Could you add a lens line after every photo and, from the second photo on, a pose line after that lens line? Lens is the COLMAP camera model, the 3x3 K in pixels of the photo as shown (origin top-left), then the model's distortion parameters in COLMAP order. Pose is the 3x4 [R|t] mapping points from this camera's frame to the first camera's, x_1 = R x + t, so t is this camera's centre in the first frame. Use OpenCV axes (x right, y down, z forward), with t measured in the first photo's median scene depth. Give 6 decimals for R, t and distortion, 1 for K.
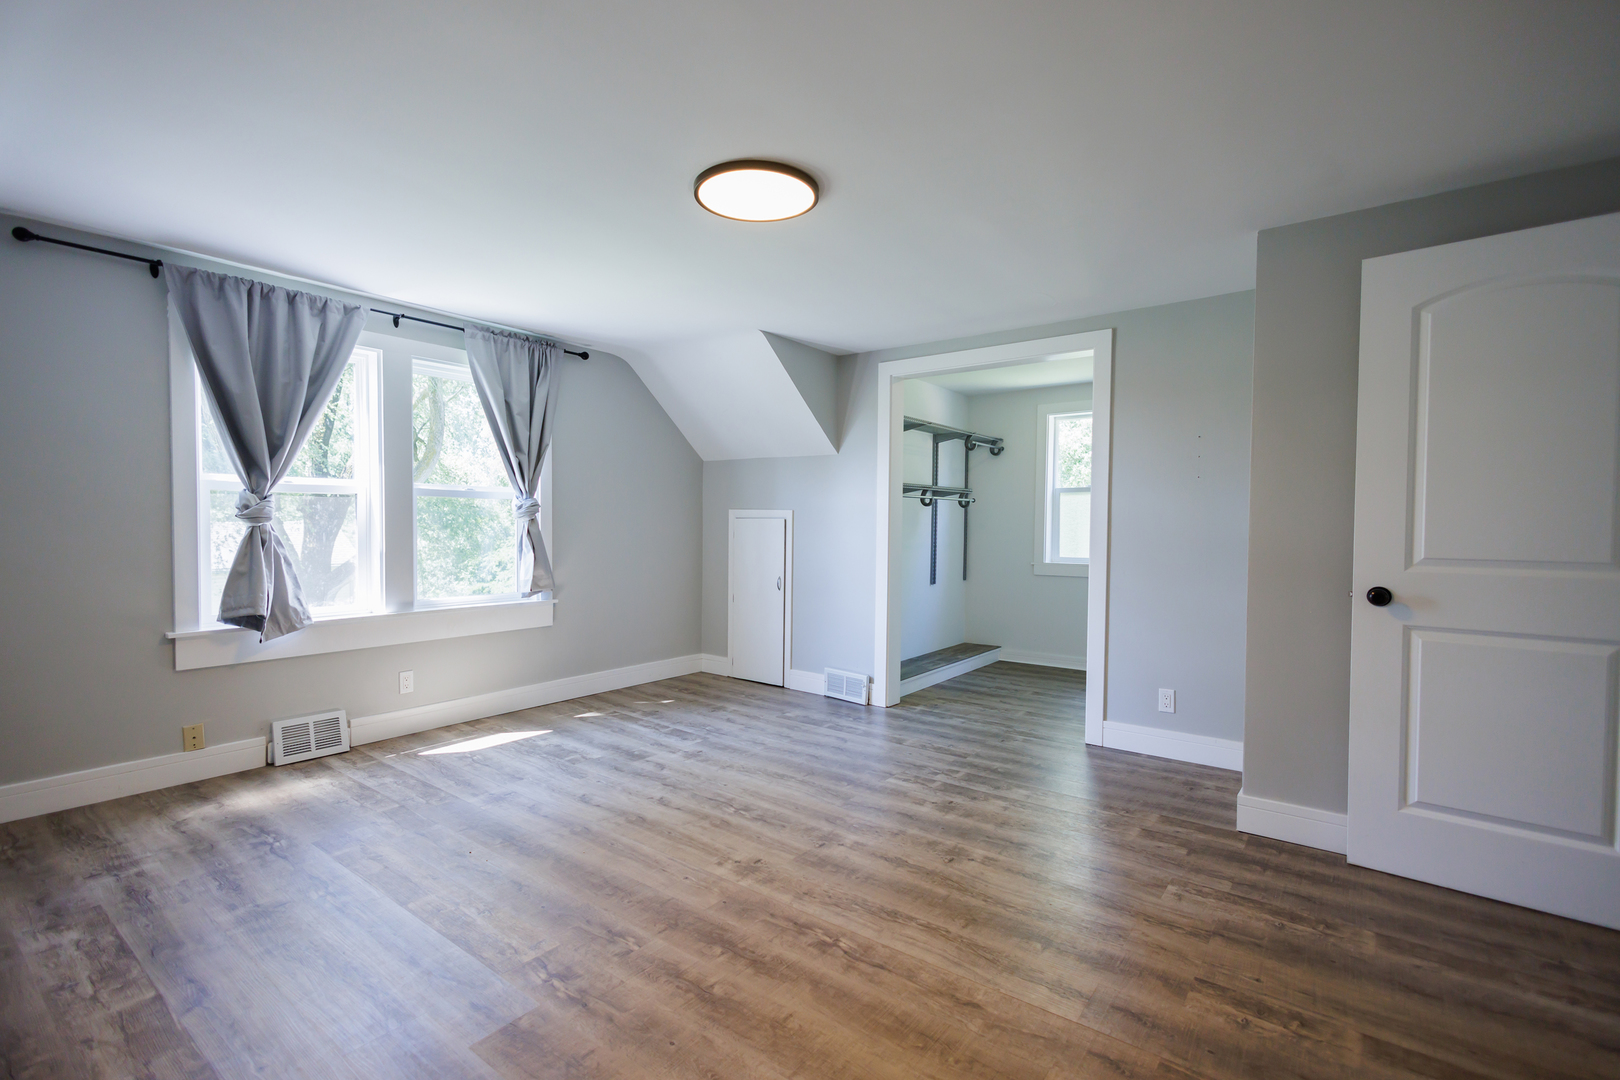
lens RADIAL K [[751.2, 0, 813.1], [0, 751.2, 542.8], [0, 0, 1]] dist [0.028163, -0.013678]
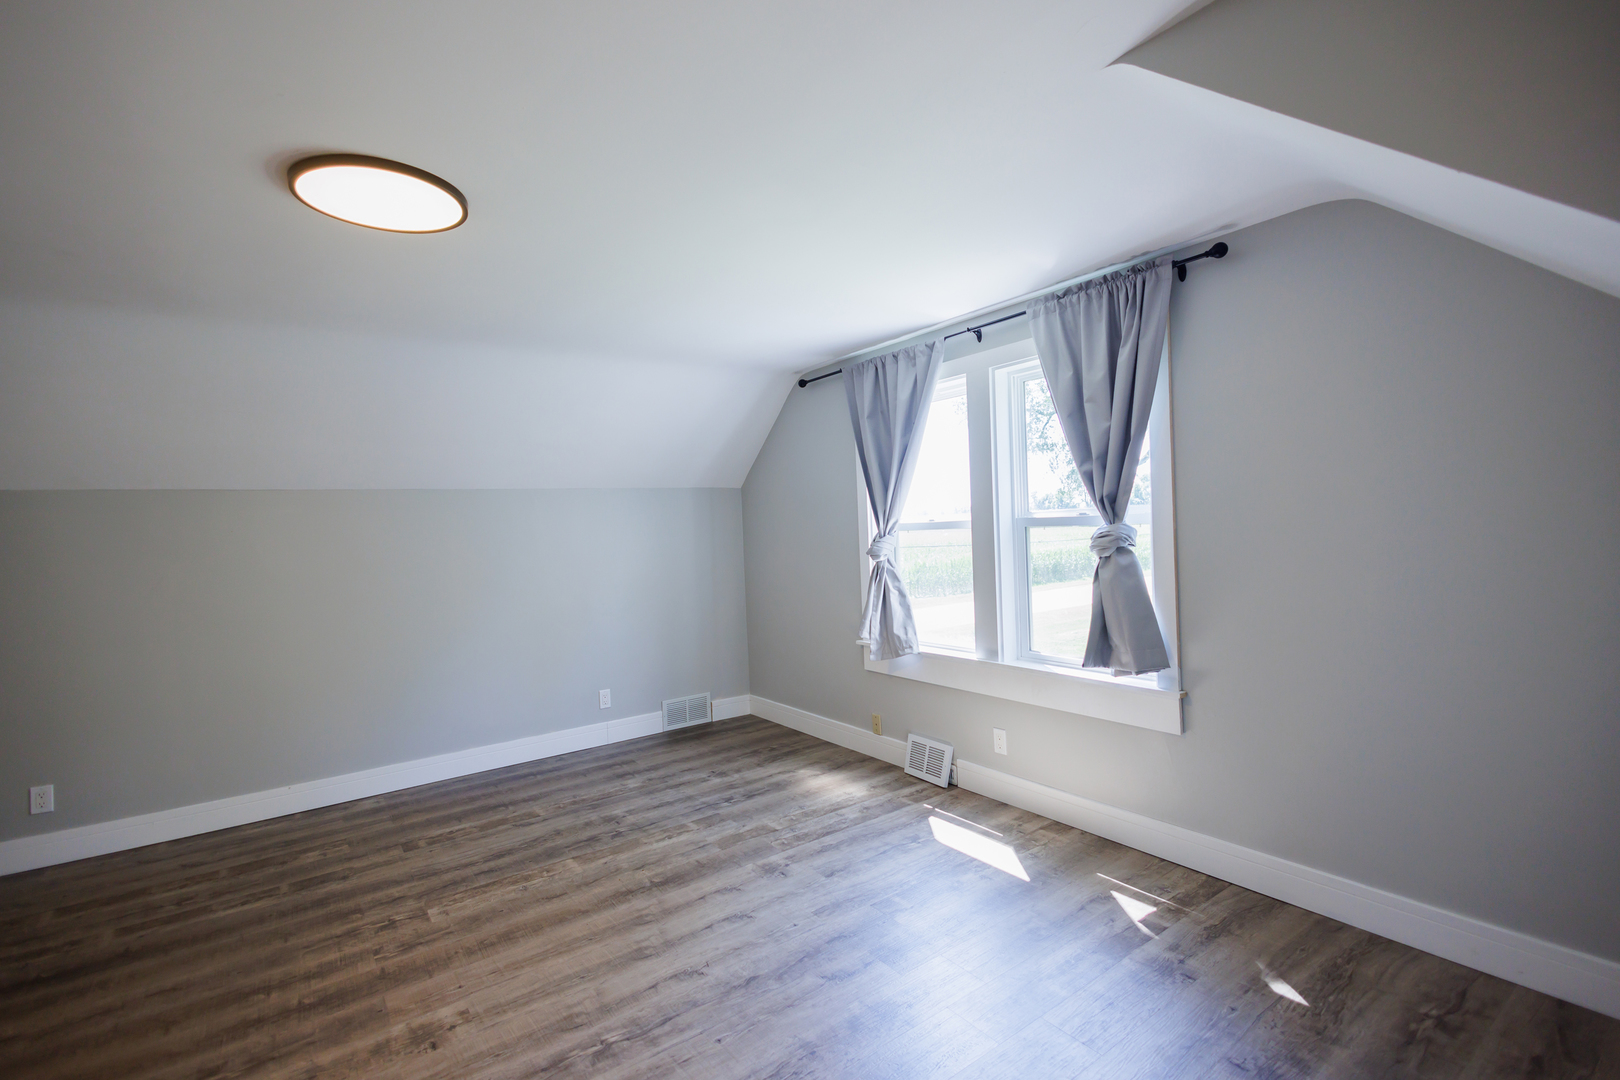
lens RADIAL K [[751.2, 0, 813.1], [0, 751.2, 542.8], [0, 0, 1]] dist [0.028163, -0.013678]
pose [[-0.299193, 0.022471, -0.953928, 0.402319], [0.004779, 0.999745, 0.022052, -0.075342], [0.954181, 0.002039, -0.299224, 1.201818]]
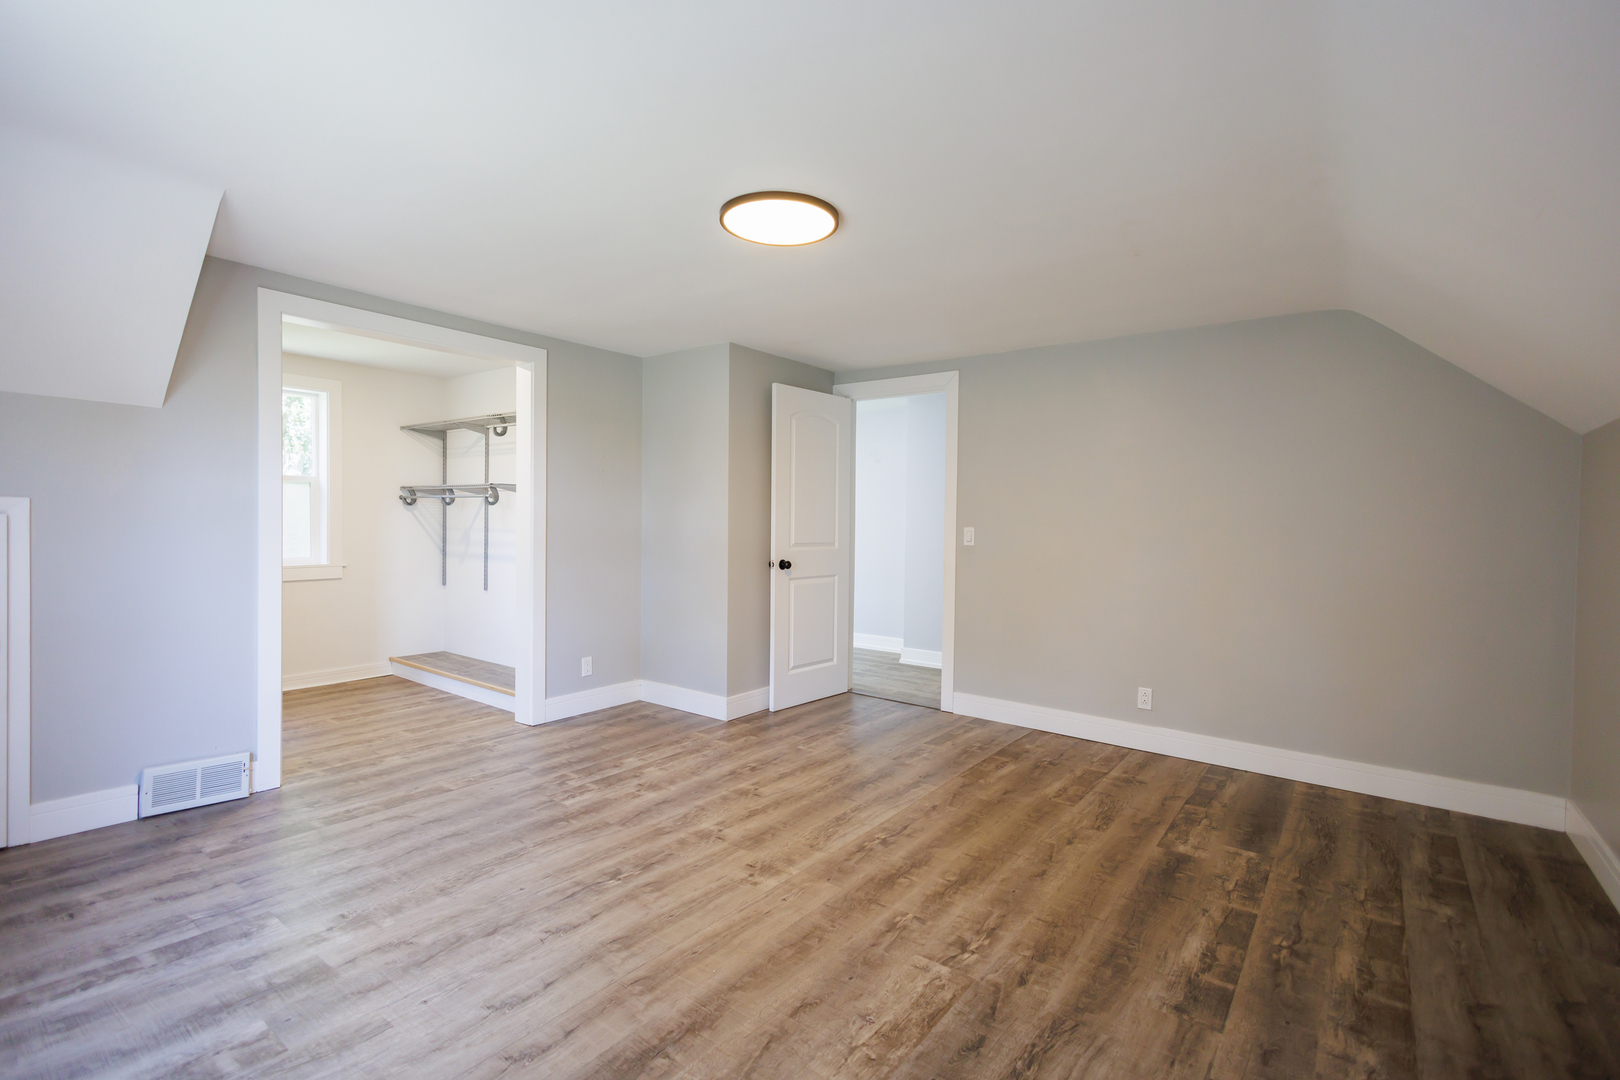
lens RADIAL K [[733.6, 0, 810.0], [0, 733.6, 540.0], [0, 0, 1]] dist [0.003177, 0.000296]
pose [[-0.002004, -0.033870, 0.999424, -0.789450], [0.011961, 0.999354, 0.033892, -0.037117], [-0.999926, 0.012022, -0.001597, 0.691386]]
